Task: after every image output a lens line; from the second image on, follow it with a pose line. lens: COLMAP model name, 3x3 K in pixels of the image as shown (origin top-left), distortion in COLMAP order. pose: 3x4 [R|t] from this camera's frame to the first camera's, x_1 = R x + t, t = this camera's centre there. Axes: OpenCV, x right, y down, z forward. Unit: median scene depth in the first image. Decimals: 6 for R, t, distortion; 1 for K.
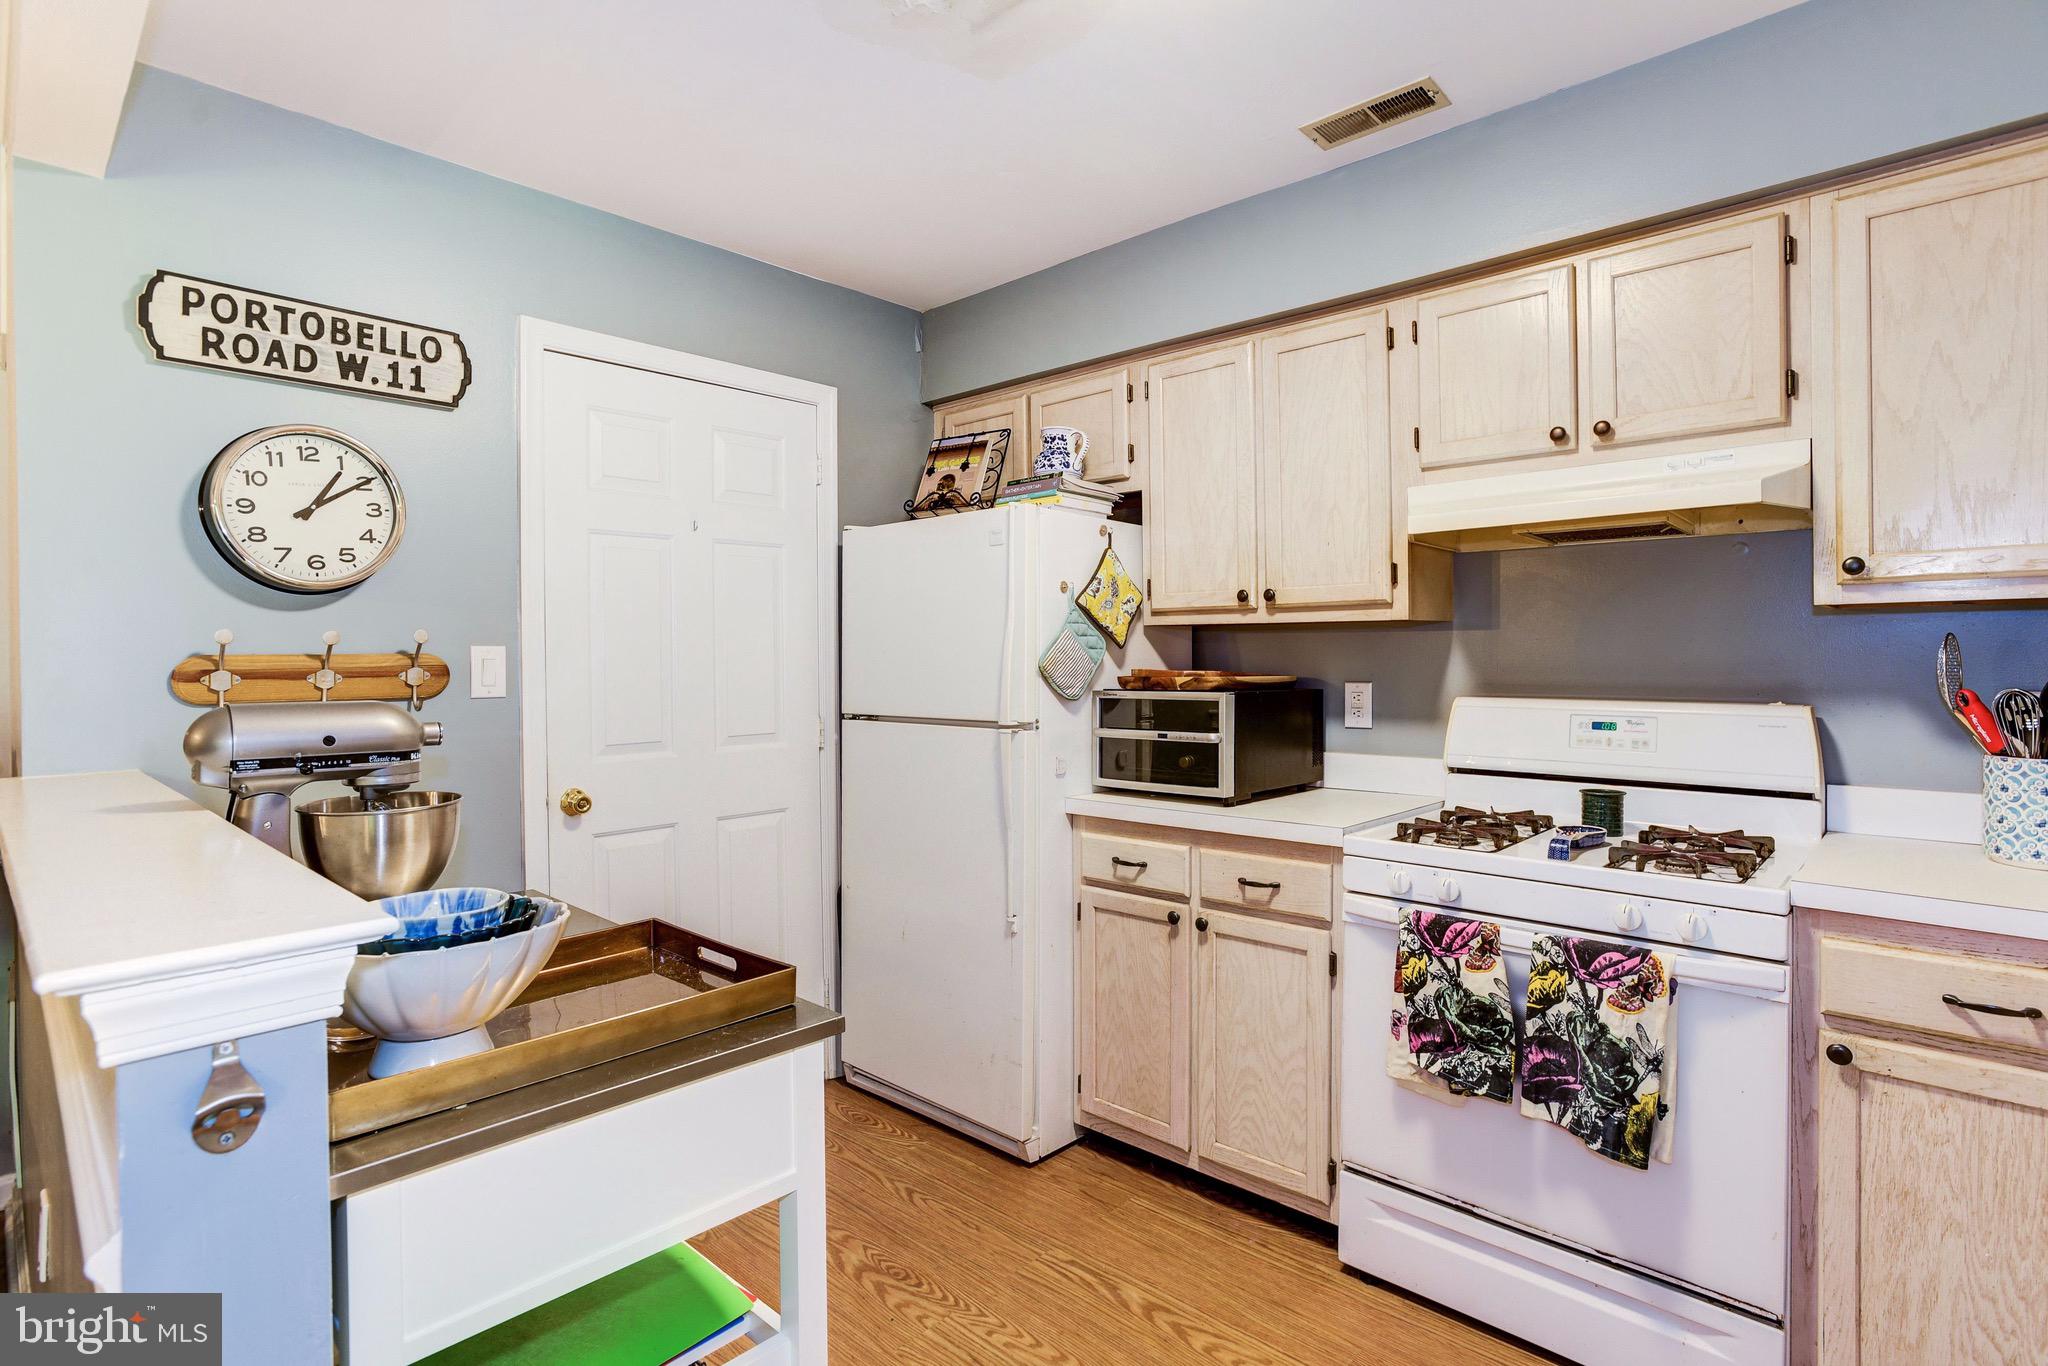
lens RADIAL K [[1008.1, 0, 1038.7], [0, 1008.1, 659.5], [0, 0, 1]] dist [-0.052854, 0.029552]
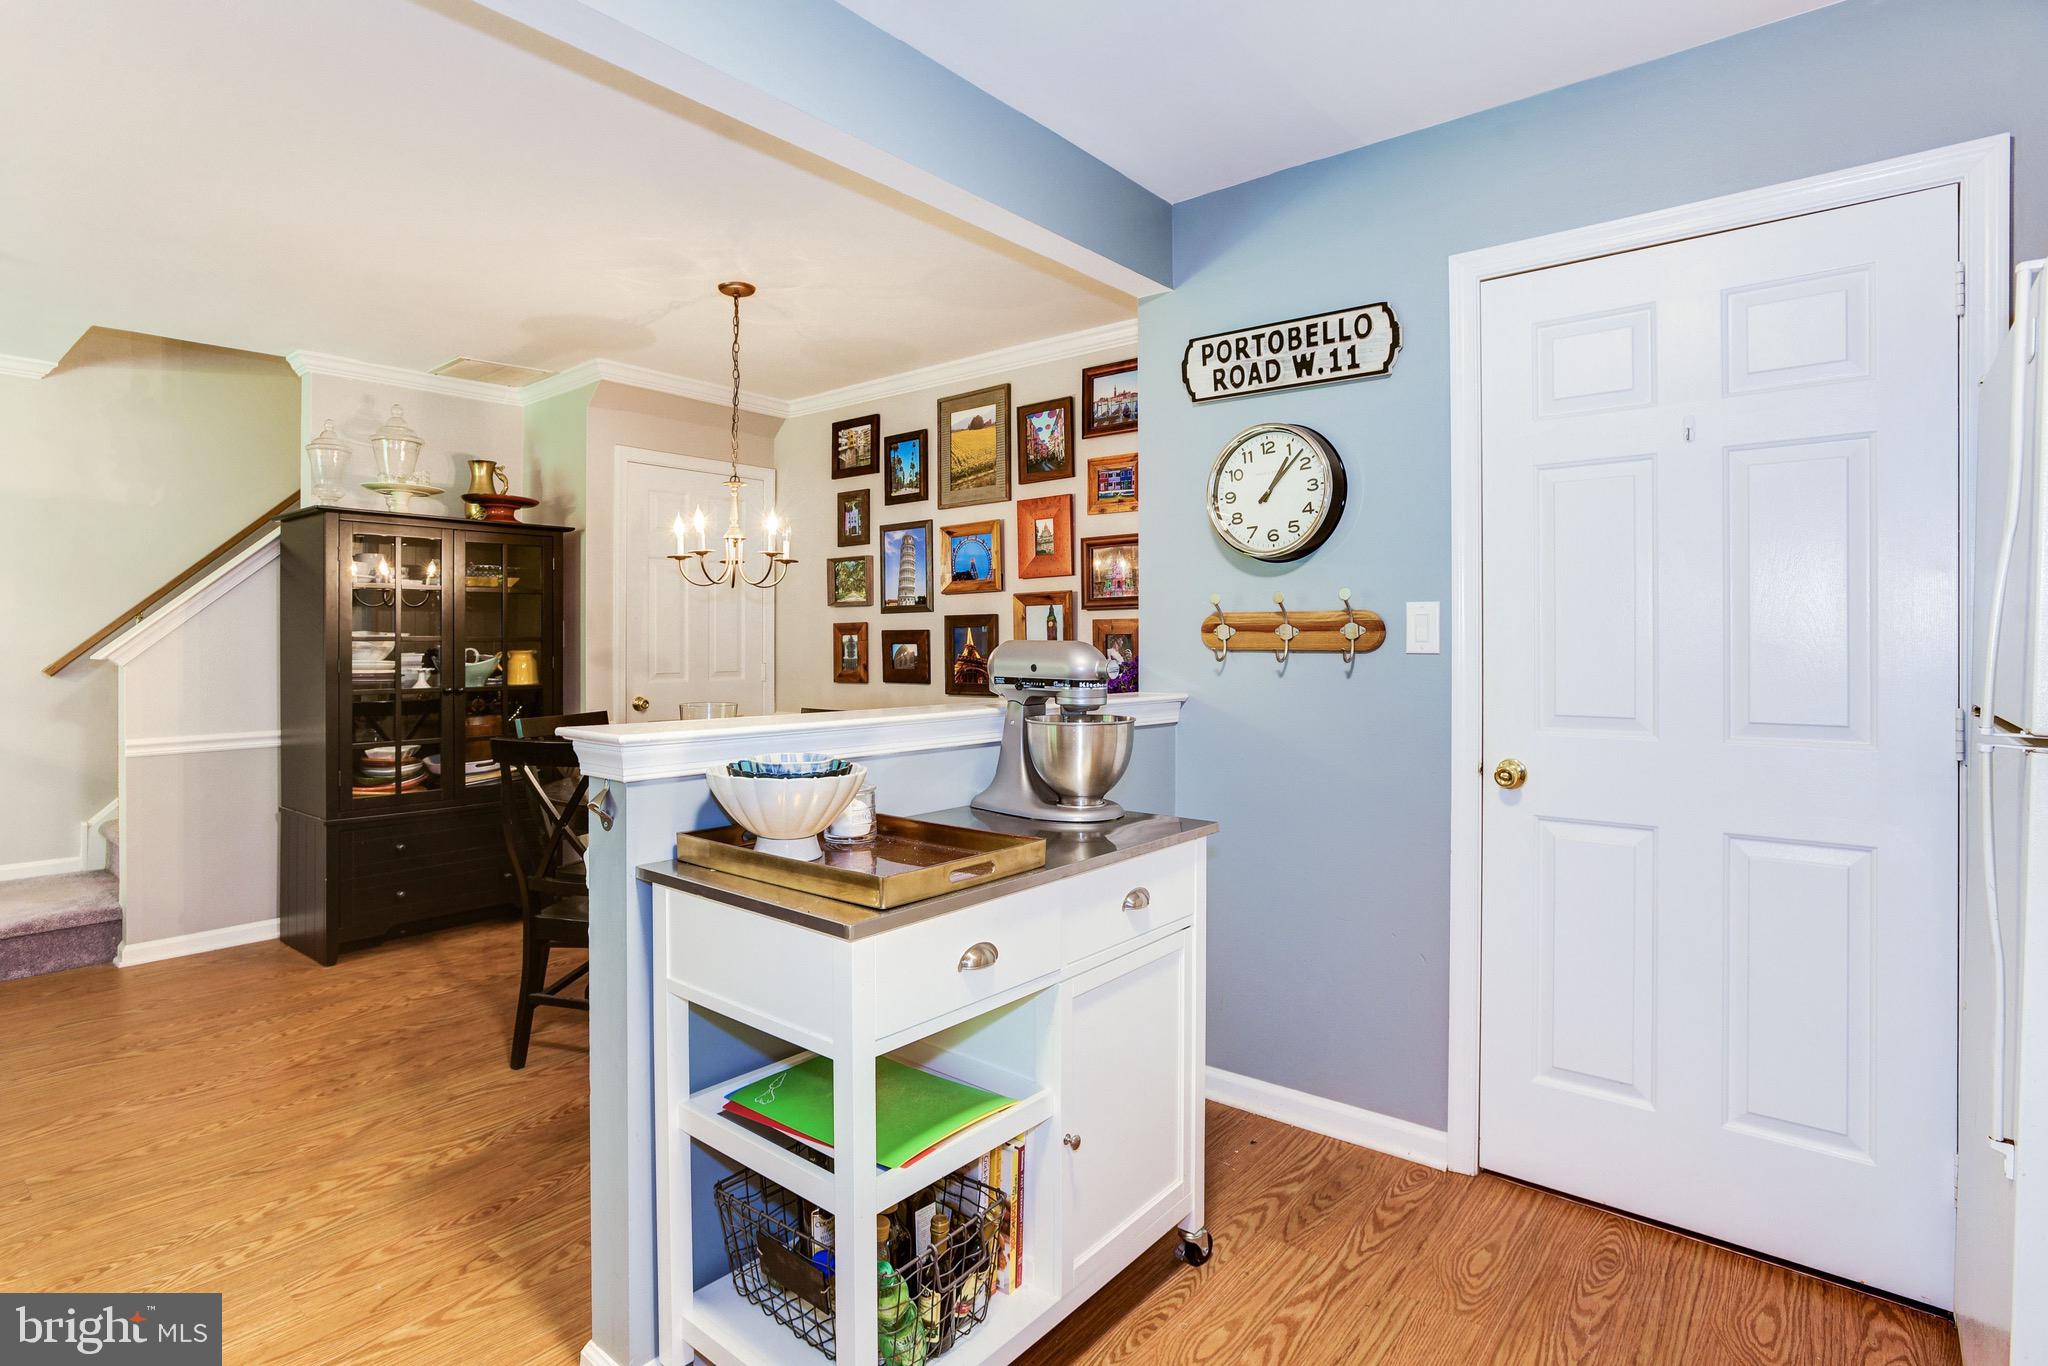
lens RADIAL K [[1058.0, 0, 1023.5], [0, 1058.0, 625.7], [0, 0, 1]] dist [-0.025905, 0.000948]
pose [[0.061754, -0.004647, -0.998081, 0.561606], [-0.002096, 0.999986, -0.004785, 0.019781], [0.998089, 0.002388, 0.061744, 0.630602]]
